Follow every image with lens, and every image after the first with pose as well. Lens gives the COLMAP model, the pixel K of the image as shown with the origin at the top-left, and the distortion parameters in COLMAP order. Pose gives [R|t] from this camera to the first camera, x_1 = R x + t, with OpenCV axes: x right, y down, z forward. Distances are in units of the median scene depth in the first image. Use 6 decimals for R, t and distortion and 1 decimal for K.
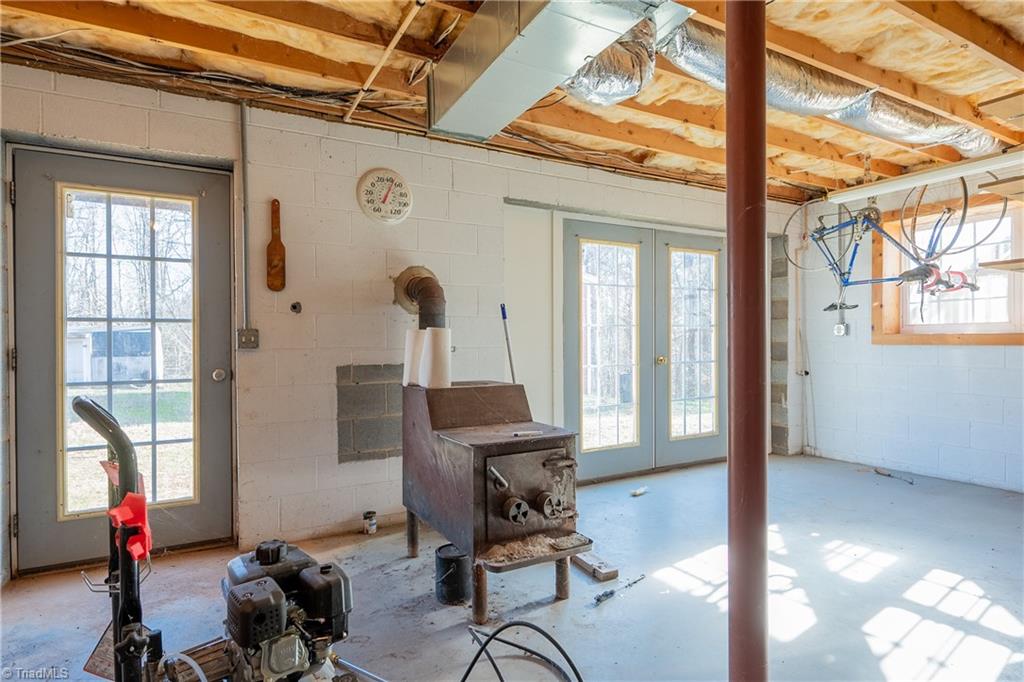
lens RADIAL K [[528.1, 0, 512.5], [0, 528.1, 340.2], [0, 0, 1]] dist [-0.001280, 0.000755]
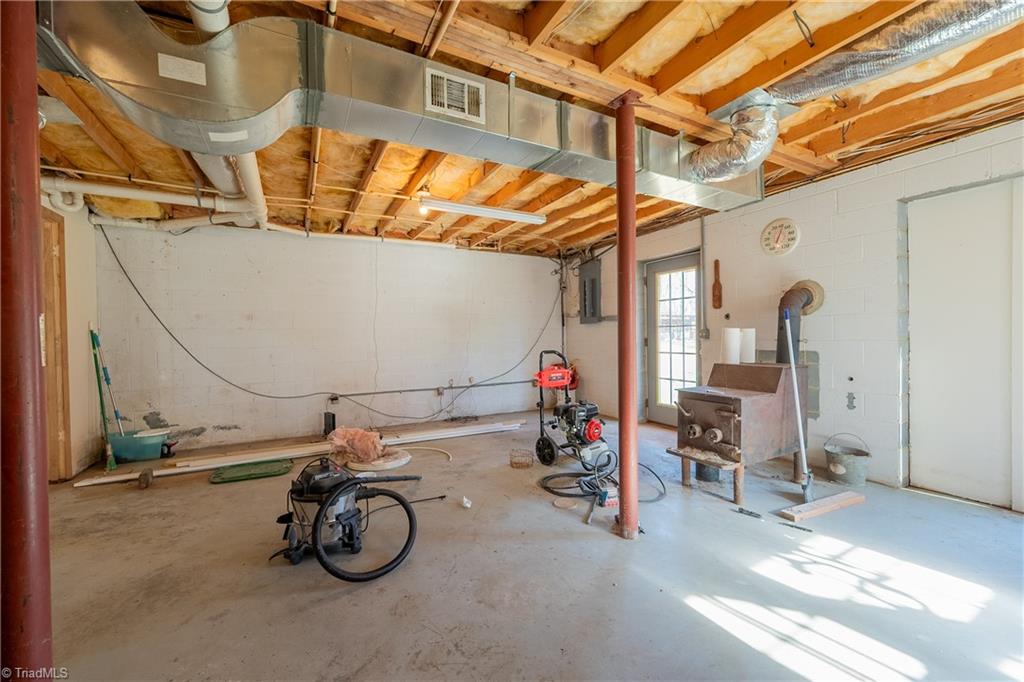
lens RADIAL K [[413.3, 0, 512.7], [0, 413.3, 340.8], [0, 0, 1]] dist [0.000662, 0.001193]
pose [[-0.009036, 0.011628, -0.999892, 1.043030], [0.000241, 0.999932, 0.011626, 0.003879], [0.999959, -0.000136, -0.009039, 0.292691]]
